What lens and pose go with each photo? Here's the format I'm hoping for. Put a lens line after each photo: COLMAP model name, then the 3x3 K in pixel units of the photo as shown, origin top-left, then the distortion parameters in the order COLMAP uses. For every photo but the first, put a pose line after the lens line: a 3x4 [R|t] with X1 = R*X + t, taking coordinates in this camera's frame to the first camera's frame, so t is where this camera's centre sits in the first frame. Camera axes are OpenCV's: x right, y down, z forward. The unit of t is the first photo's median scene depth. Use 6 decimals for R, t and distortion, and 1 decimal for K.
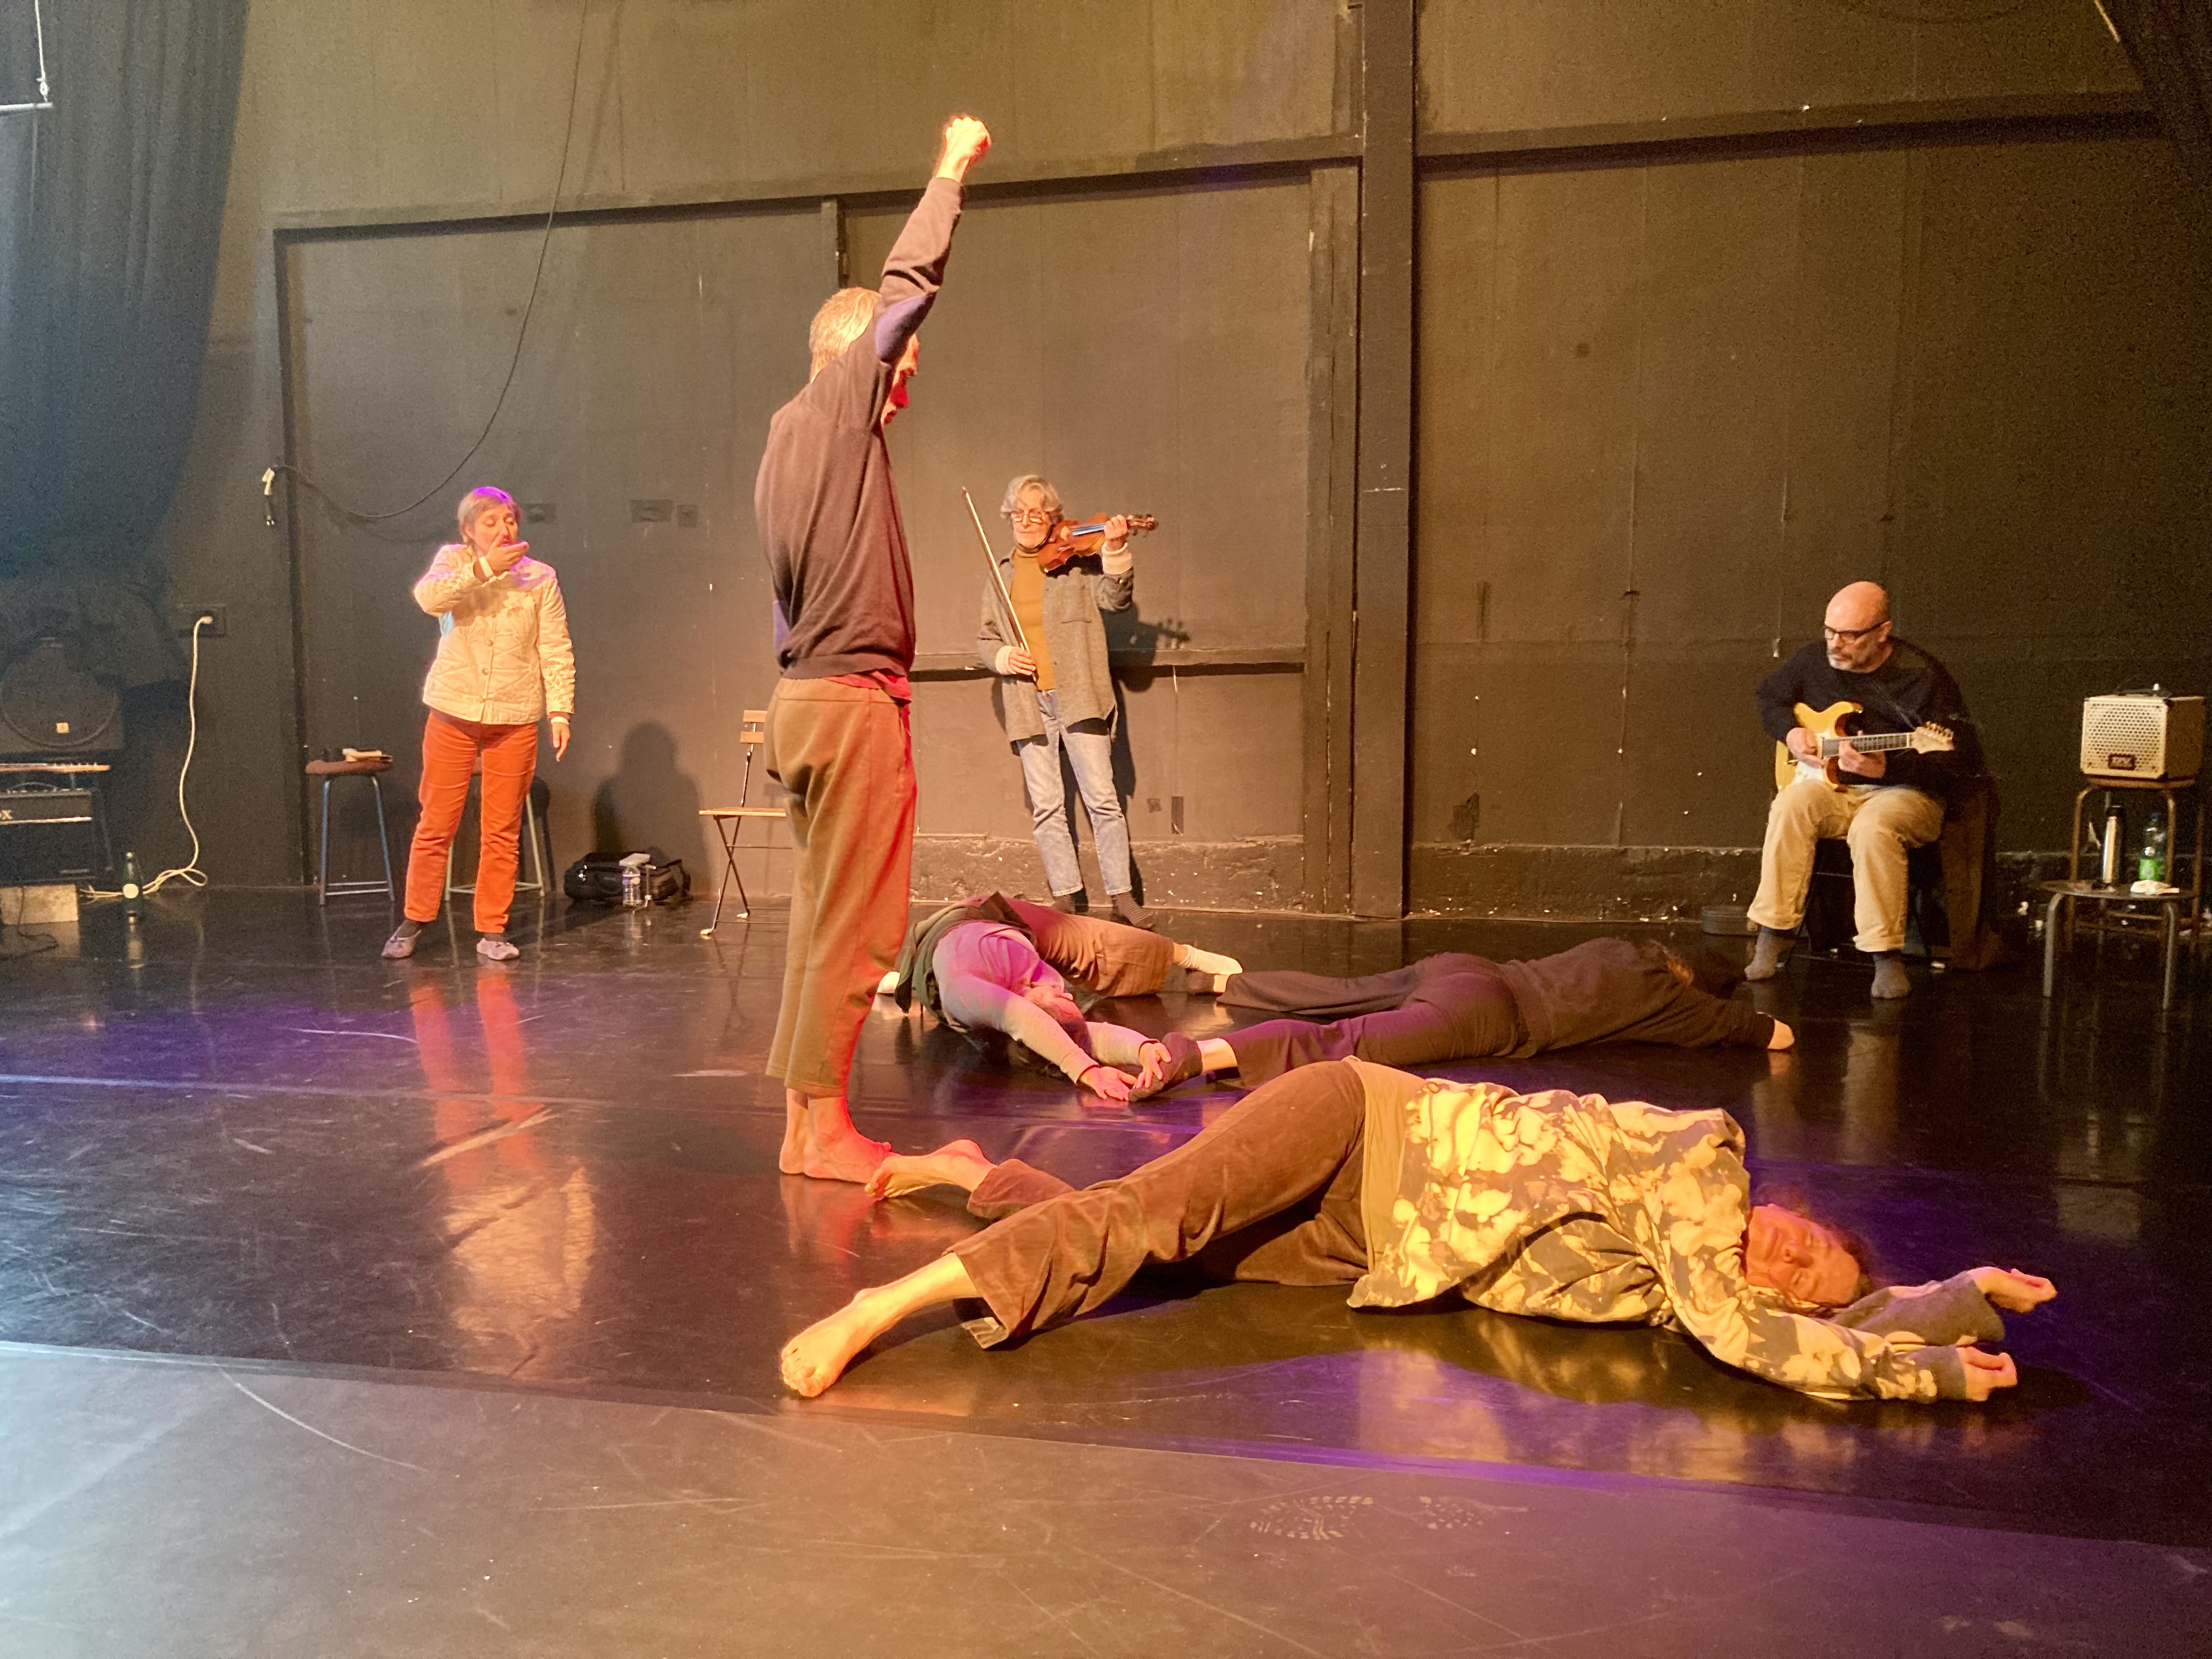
lens RADIAL K [[1810.4, 0, 1059.0], [0, 1810.4, 819.6], [0, 0, 1]] dist [0.020029, 0.003040]
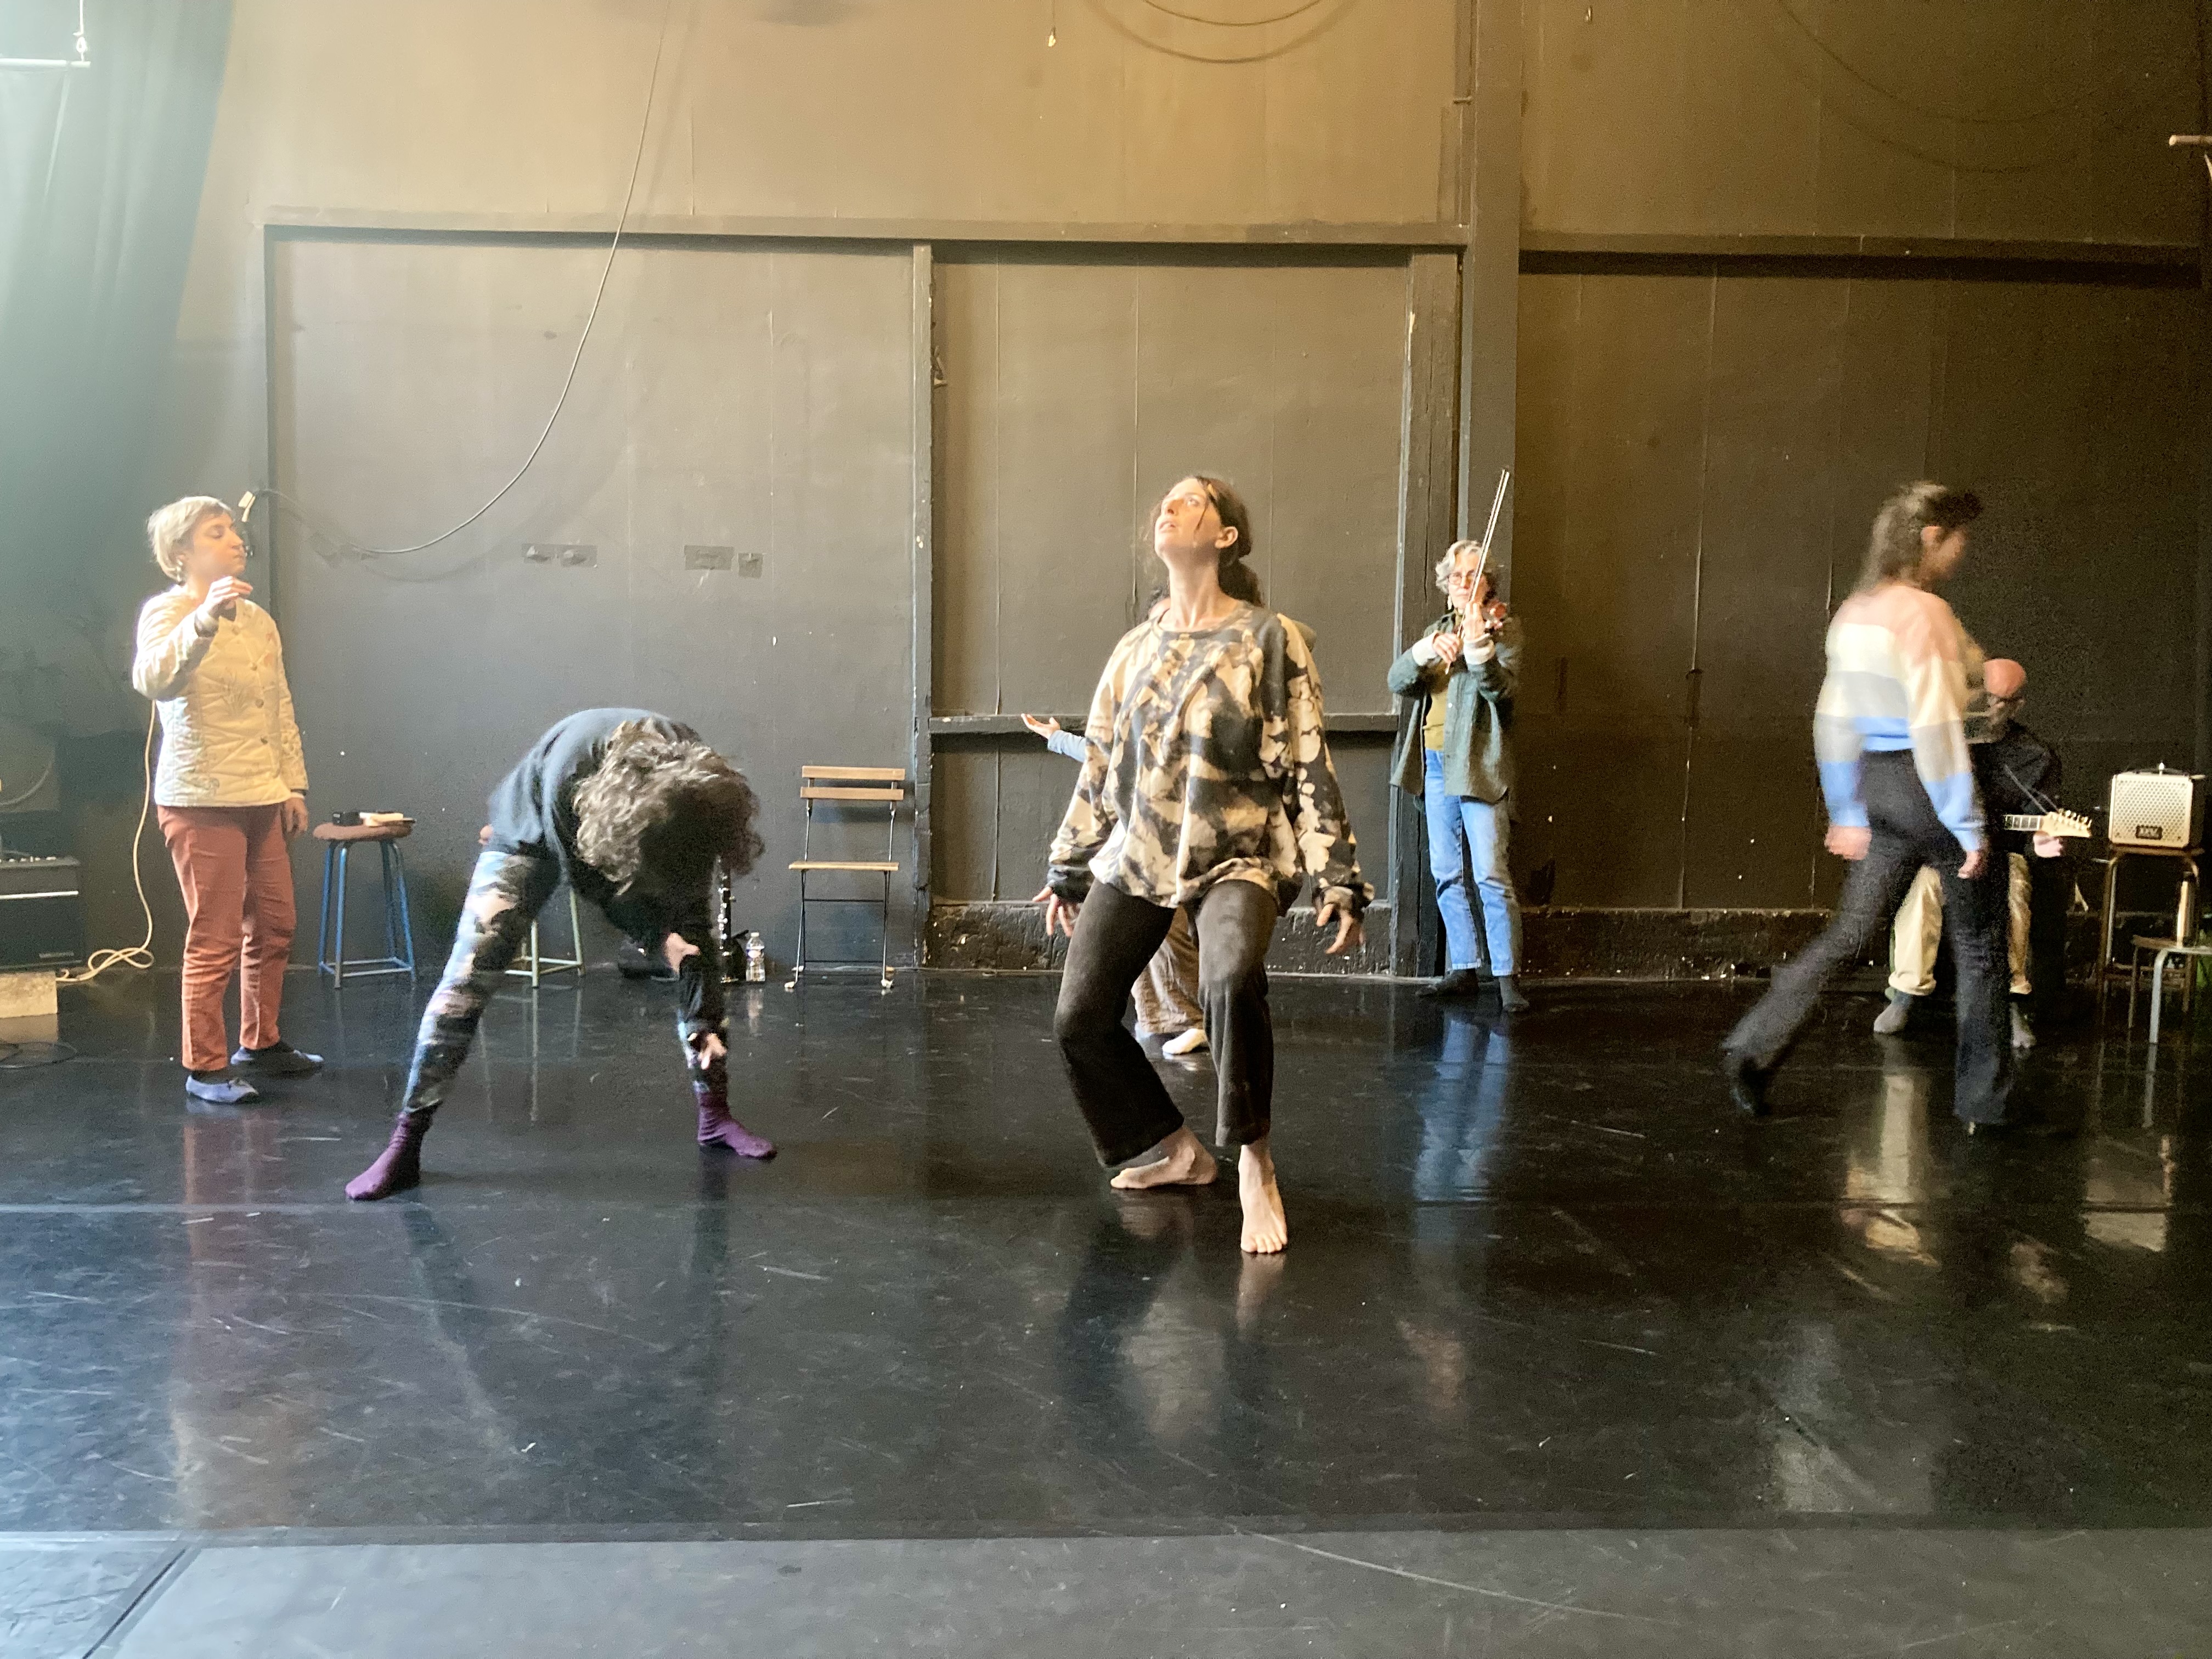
lens RADIAL K [[1811.2, 0, 1079.1], [0, 1811.2, 836.4], [0, 0, 1]] dist [0.024867, -0.010507]
pose [[0.968739, 0.001409, 0.248077, -0.320484], [0.004087, 0.999758, -0.021638, -0.006933], [-0.248047, 0.021975, 0.968499, 0.061410]]
